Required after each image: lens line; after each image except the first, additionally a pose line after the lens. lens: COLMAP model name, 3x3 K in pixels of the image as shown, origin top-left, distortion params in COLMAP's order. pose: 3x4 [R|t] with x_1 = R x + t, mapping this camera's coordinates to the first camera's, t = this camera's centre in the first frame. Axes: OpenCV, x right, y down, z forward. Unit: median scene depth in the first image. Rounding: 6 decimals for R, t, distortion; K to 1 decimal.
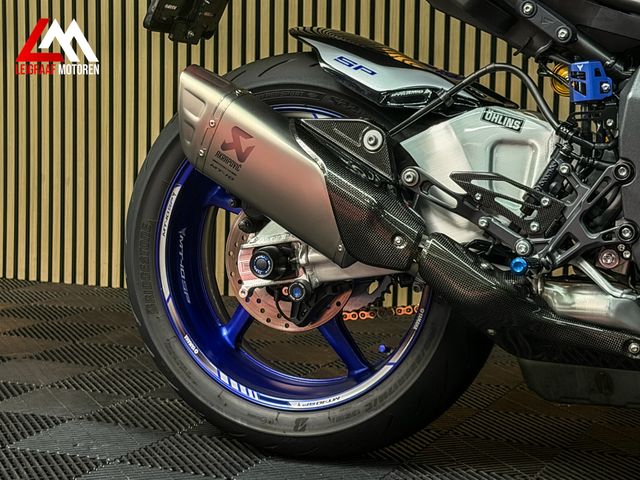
lens RADIAL K [[1415.1, 0, 318.9], [0, 1415.1, 241.4], [0, 0, 1]] dist [0.120393, 0.000000]
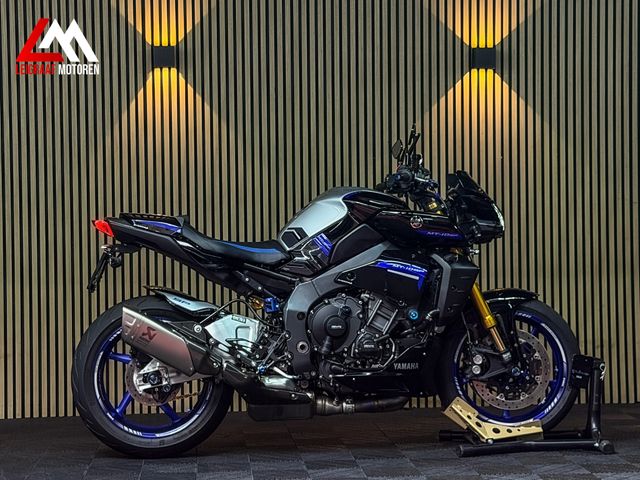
lens RADIAL K [[1415.1, 0, 304.5], [0, 1415.1, 235.5], [0, 0, 1]] dist [0.120393, 0.000000]
pose [[0.878050, -0.022351, 0.478046, -1.086885], [0.079400, 0.991868, -0.099464, 0.038266], [-0.471936, 0.125292, 0.872685, -1.509207]]
